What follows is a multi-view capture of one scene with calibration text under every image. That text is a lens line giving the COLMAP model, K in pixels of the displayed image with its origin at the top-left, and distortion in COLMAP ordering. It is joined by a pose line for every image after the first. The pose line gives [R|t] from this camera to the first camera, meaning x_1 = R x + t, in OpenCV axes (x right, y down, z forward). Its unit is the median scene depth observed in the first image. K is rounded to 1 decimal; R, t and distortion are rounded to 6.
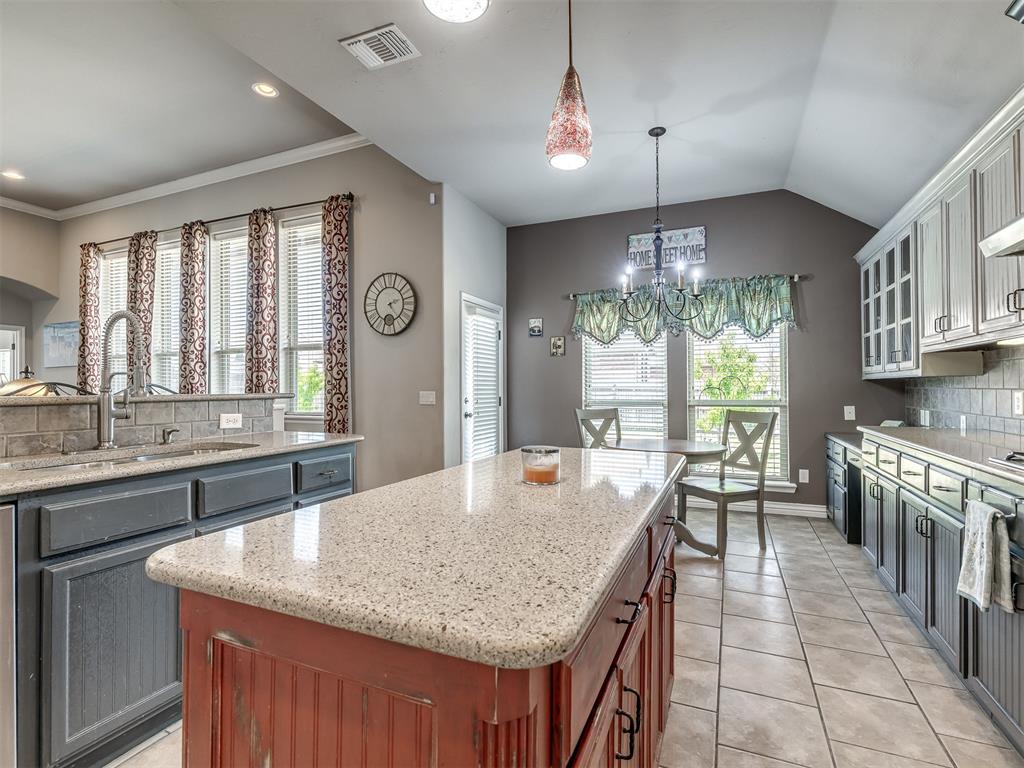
lens RADIAL K [[489.2, 0, 522.4], [0, 489.2, 380.7], [0, 0, 1]] dist [0.000293, 0.000451]
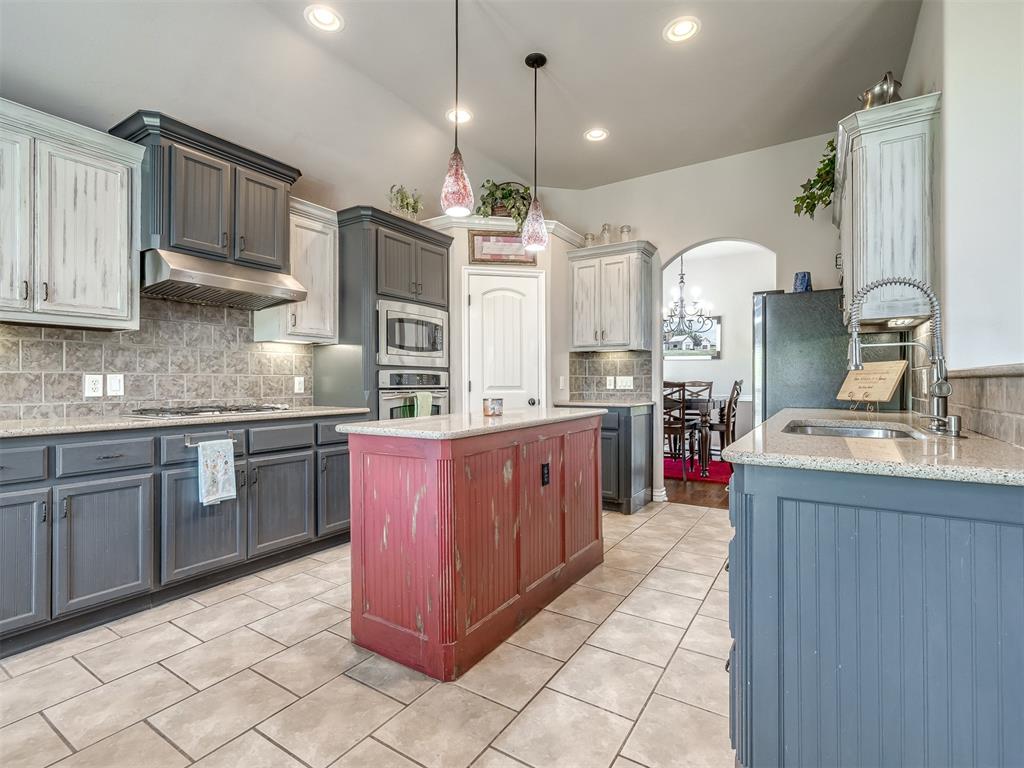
lens RADIAL K [[489.2, 0, 519.3], [0, 489.2, 382.4], [0, 0, 1]] dist [0.000293, 0.000451]
pose [[-0.985971, 0.005120, 0.166840, -0.107071], [0.002473, 0.999868, -0.016072, 0.027442], [-0.166900, -0.015434, -0.985853, 0.780472]]
